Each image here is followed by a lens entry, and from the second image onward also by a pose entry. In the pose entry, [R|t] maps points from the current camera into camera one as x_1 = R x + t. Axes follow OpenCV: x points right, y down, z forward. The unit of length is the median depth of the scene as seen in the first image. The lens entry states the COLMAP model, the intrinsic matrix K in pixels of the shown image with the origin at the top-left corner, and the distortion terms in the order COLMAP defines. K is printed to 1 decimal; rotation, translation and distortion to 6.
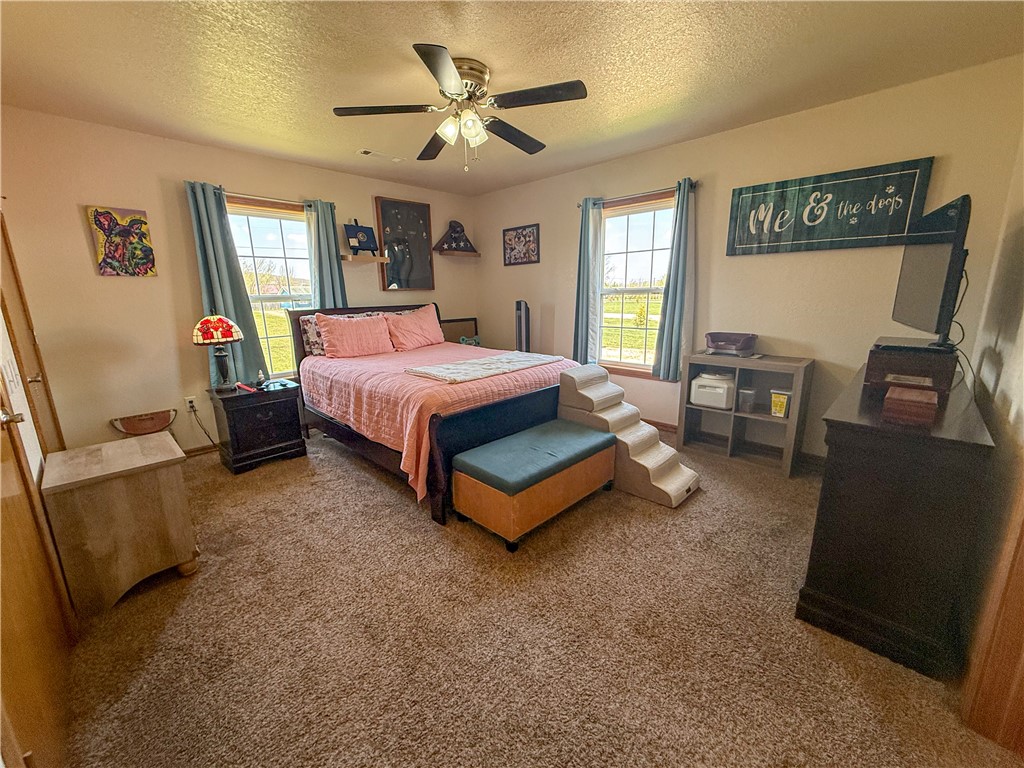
lens RADIAL K [[410.0, 0, 511.0], [0, 410.0, 386.0], [0, 0, 1]] dist [-0.000232, 0.000266]
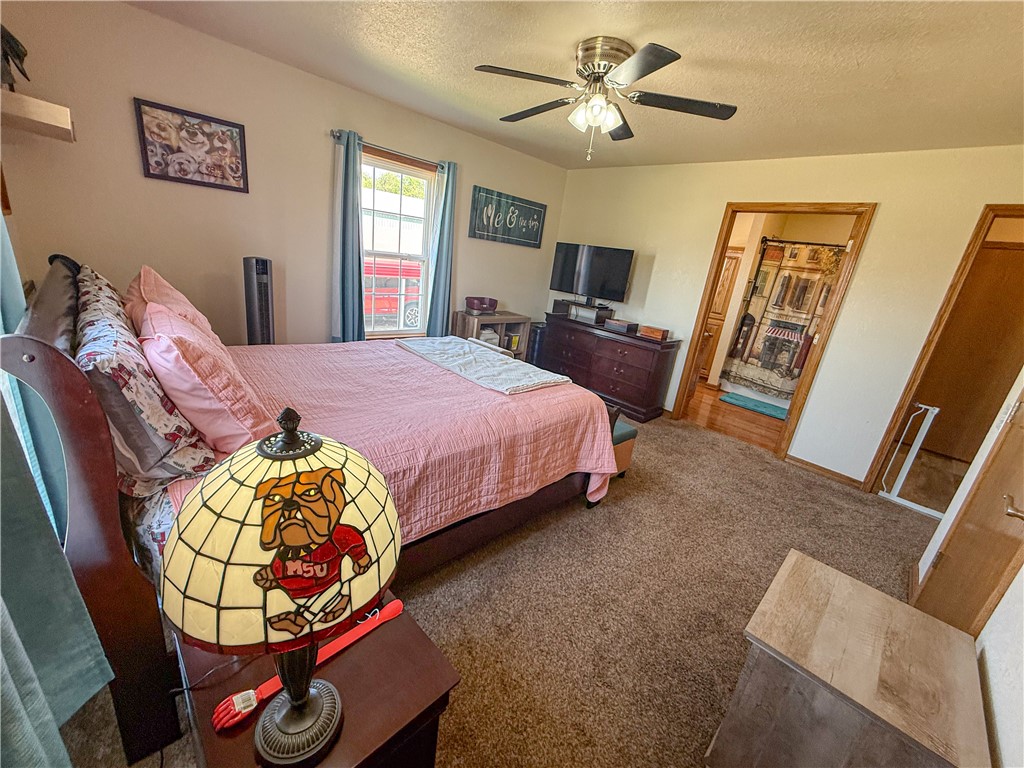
lens RADIAL K [[410.0, 0, 509.2], [0, 410.0, 383.6], [0, 0, 1]] dist [-0.000232, 0.000266]
pose [[0.035352, -0.286158, 0.957530, -0.876116], [0.096239, 0.954651, 0.281744, -0.237711], [-0.994730, 0.082192, 0.061288, 0.868201]]
